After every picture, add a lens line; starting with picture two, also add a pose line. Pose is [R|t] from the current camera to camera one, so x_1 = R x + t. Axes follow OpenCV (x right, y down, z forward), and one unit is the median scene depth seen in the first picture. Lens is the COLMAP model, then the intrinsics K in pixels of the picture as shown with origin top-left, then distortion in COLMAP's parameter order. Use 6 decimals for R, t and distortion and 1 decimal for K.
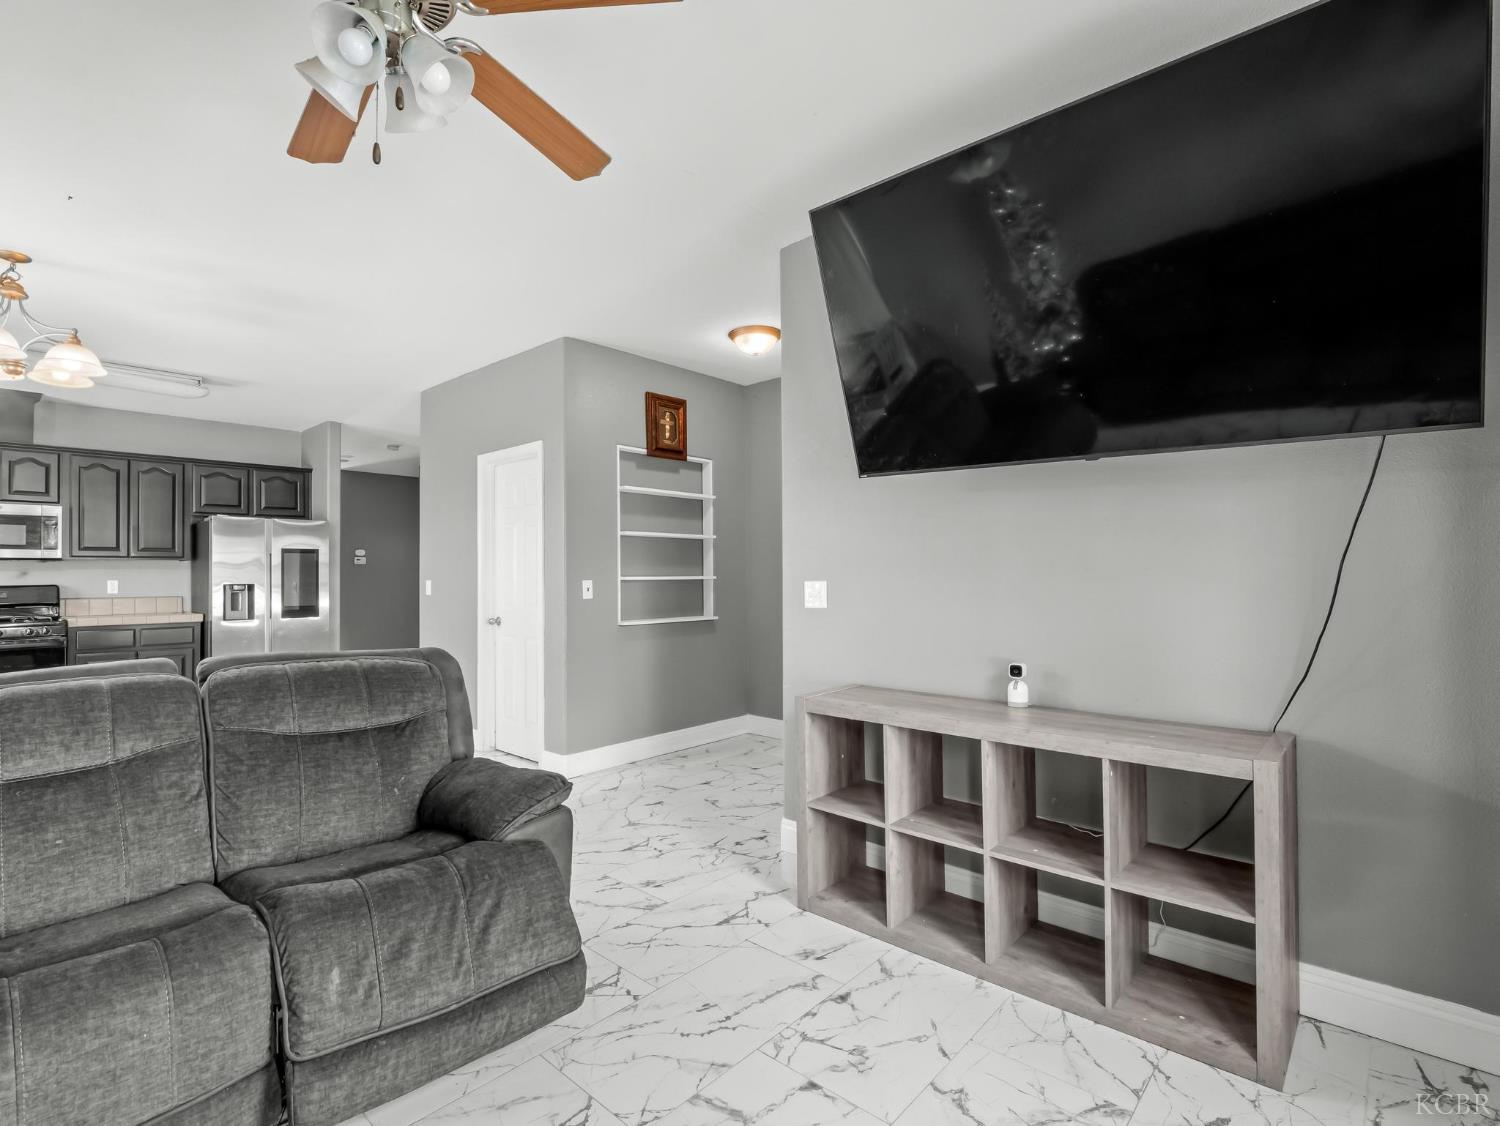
lens RADIAL K [[733.5, 0, 745.9], [0, 733.5, 556.7], [0, 0, 1]] dist [0.000213, -0.000912]
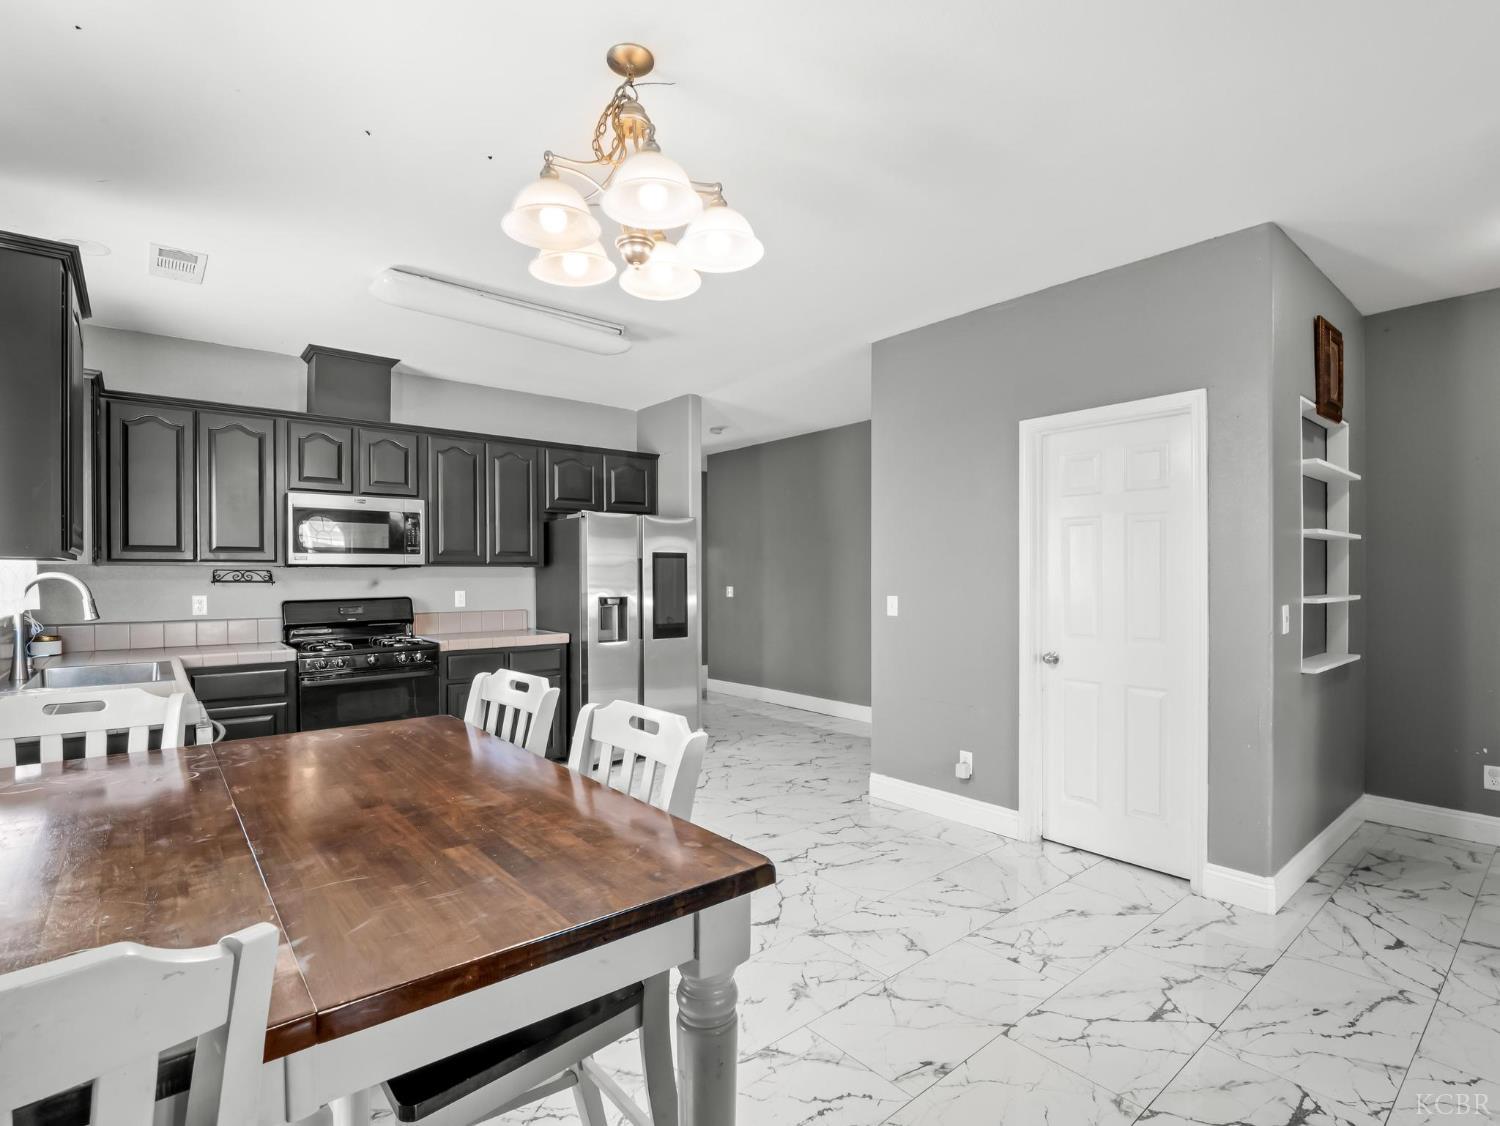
lens RADIAL K [[733.5, 0, 754.0], [0, 733.5, 572.8], [0, 0, 1]] dist [0.000213, -0.000912]
pose [[0.992979, 0.003874, -0.118224, -0.444986], [-0.001087, 0.999720, 0.023627, -0.007988], [0.118283, -0.023332, 0.992706, 0.225233]]
